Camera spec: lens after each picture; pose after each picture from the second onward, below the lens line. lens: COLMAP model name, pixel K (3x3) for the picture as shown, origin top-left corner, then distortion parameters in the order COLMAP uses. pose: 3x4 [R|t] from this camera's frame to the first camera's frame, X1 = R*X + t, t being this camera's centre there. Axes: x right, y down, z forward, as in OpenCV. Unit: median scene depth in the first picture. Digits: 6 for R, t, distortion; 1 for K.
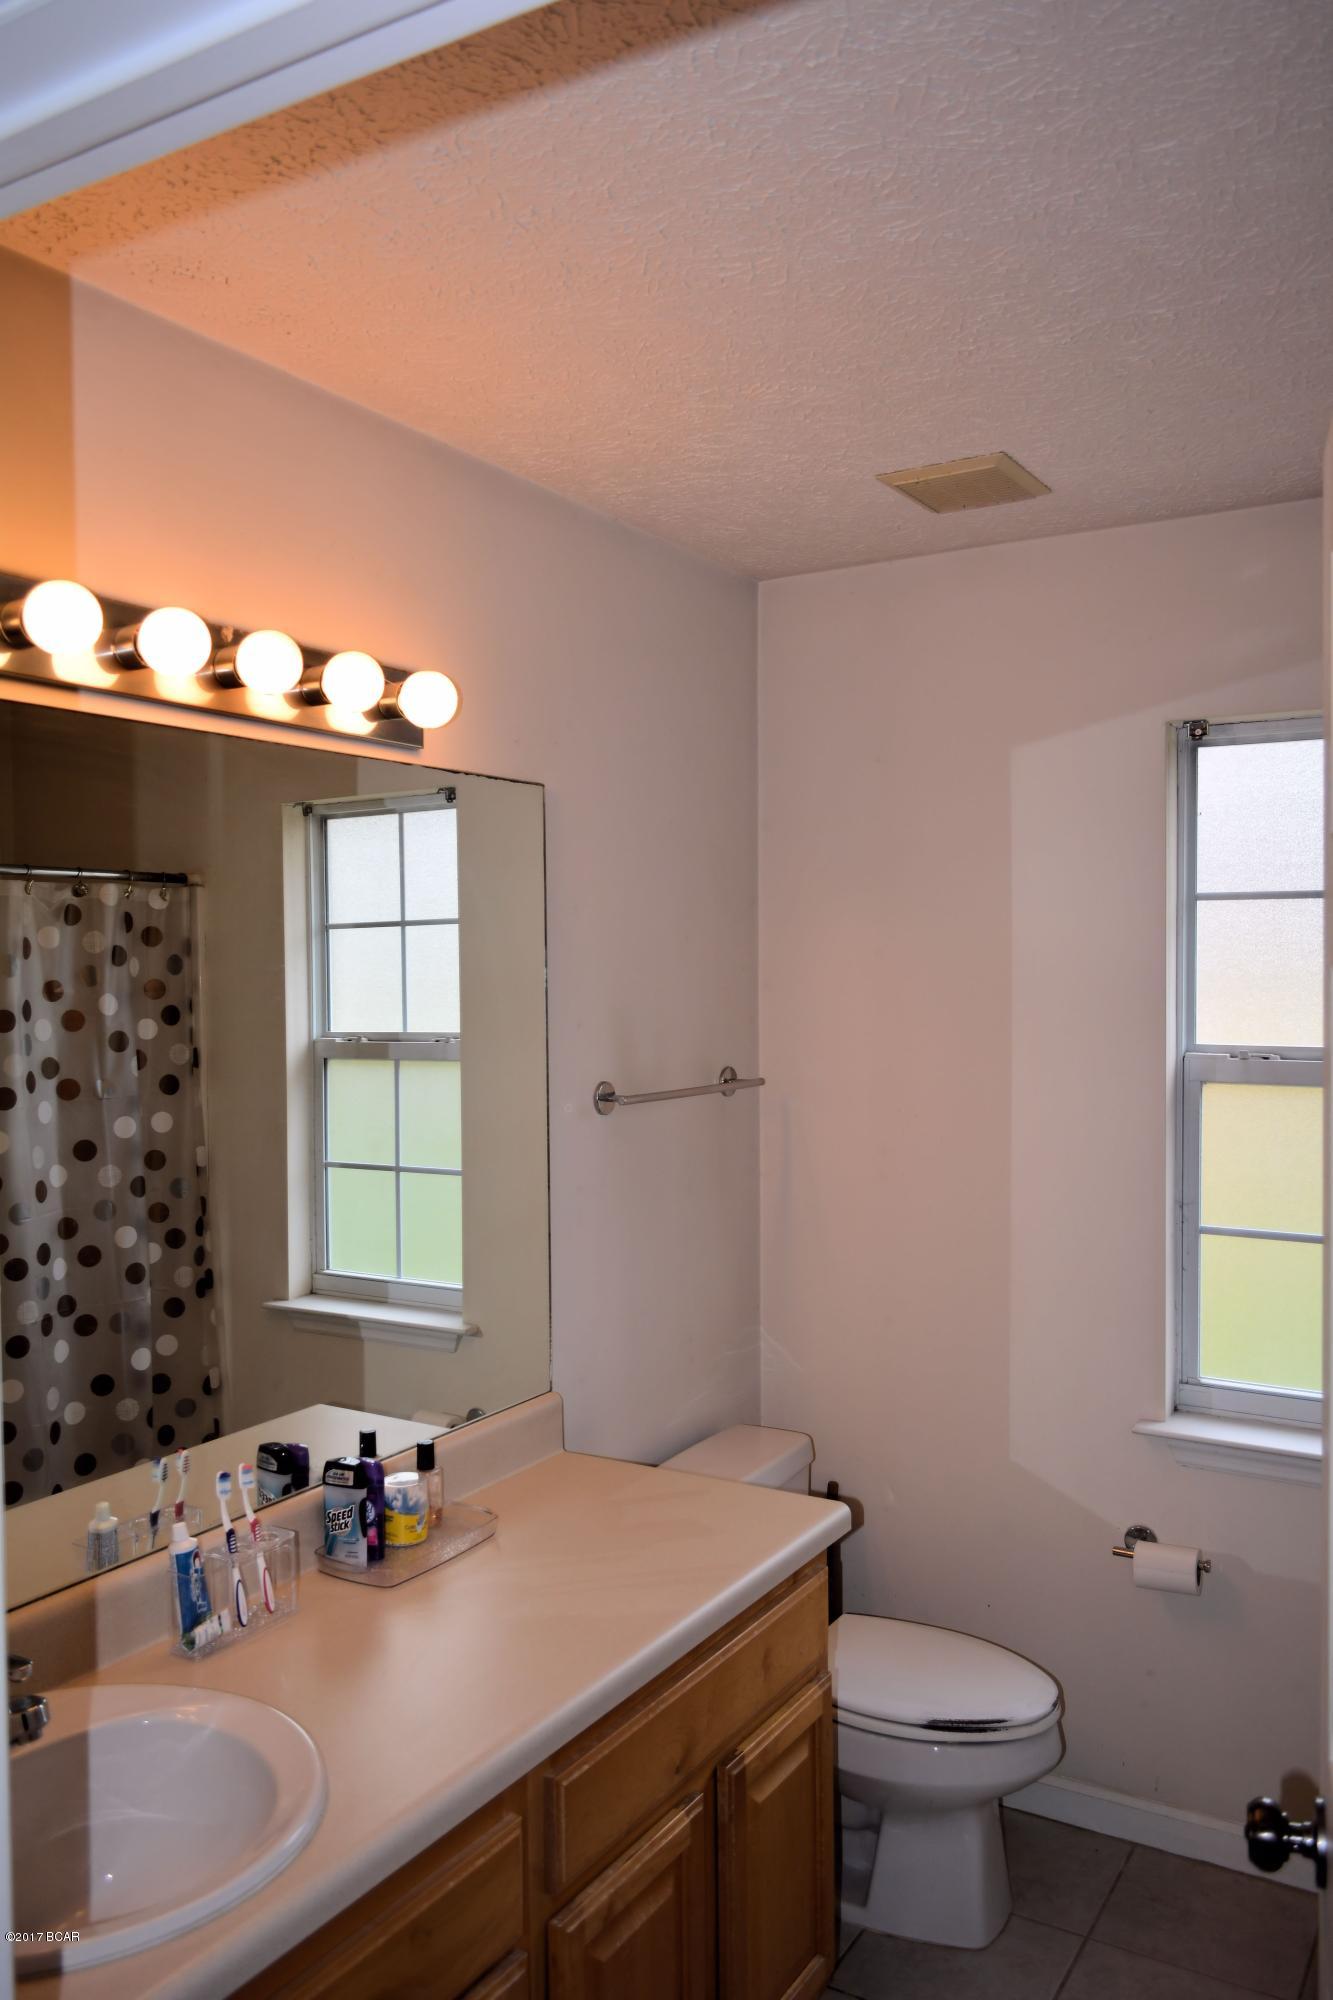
lens RADIAL K [[1564.0, 0, 666.5], [0, 1564.0, 1000.0], [0, 0, 1]] dist [0.002213, 0.005755]
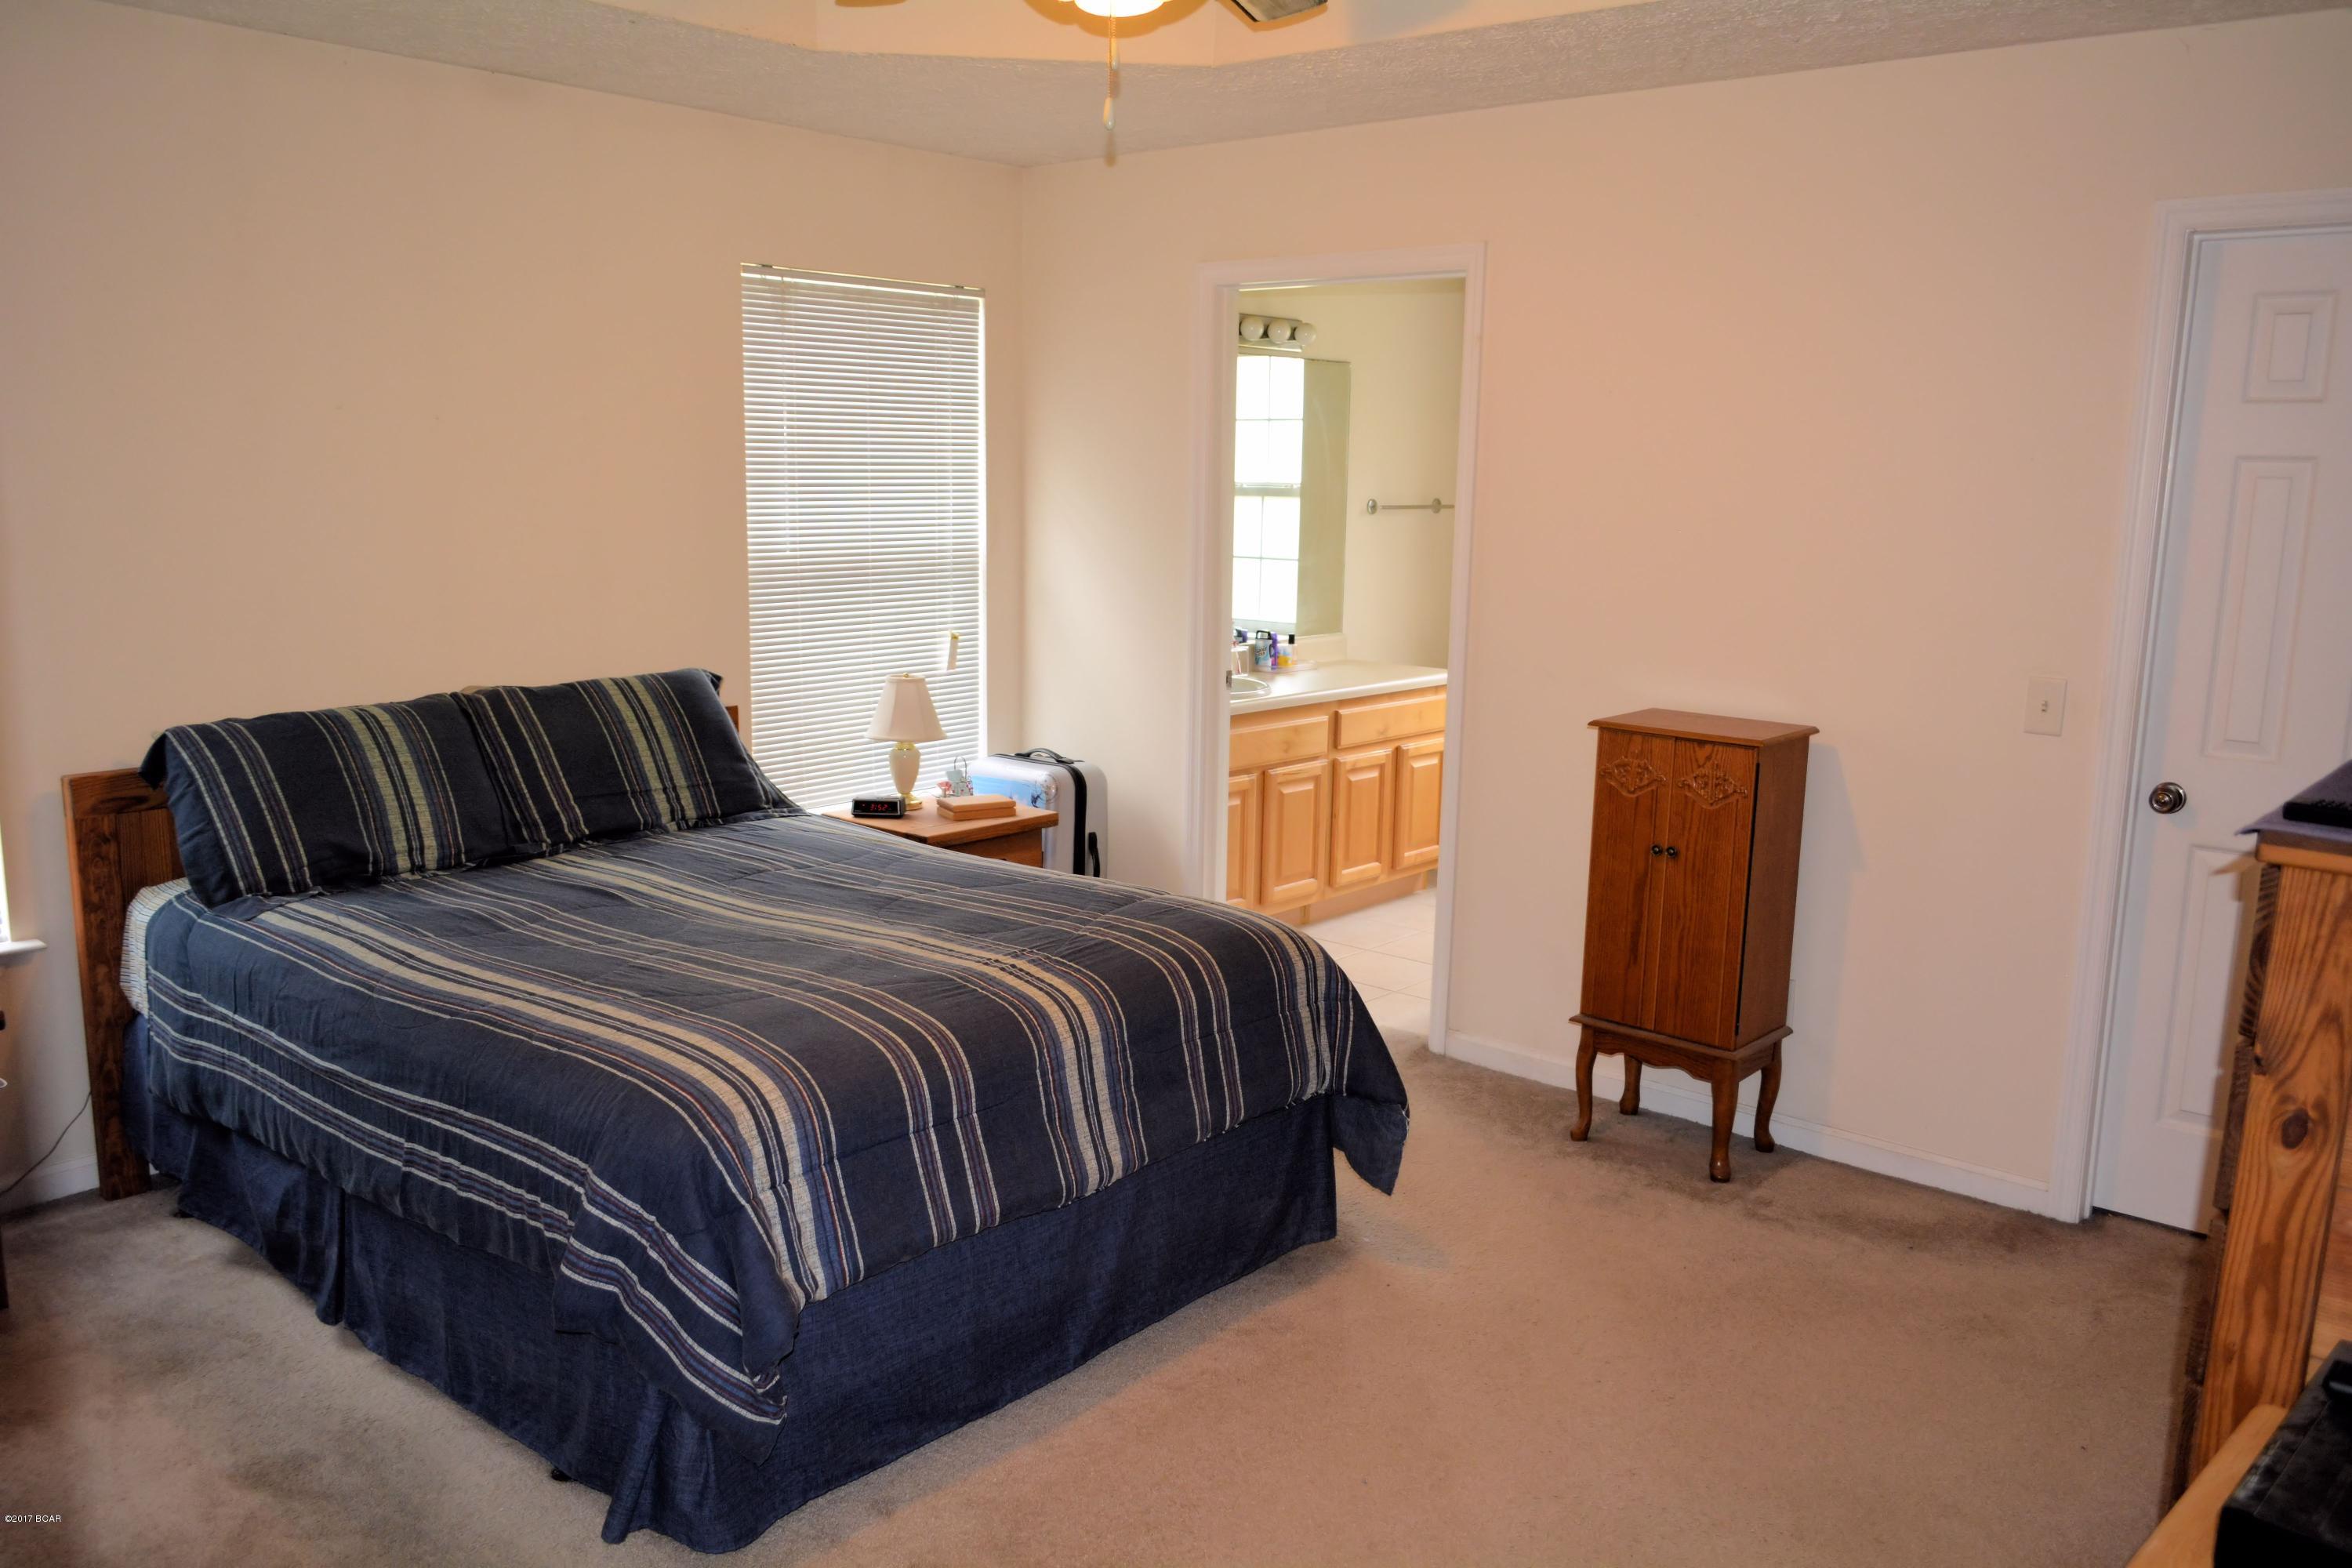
lens RADIAL K [[1839.3, 0, 1176.0], [0, 1839.3, 784.0], [0, 0, 1]] dist [0.002213, 0.005755]
pose [[0.984907, 0.058178, -0.163013, 0.170431], [-0.032733, 0.987429, 0.154639, 0.075236], [0.169960, -0.146970, 0.974430, -2.077234]]
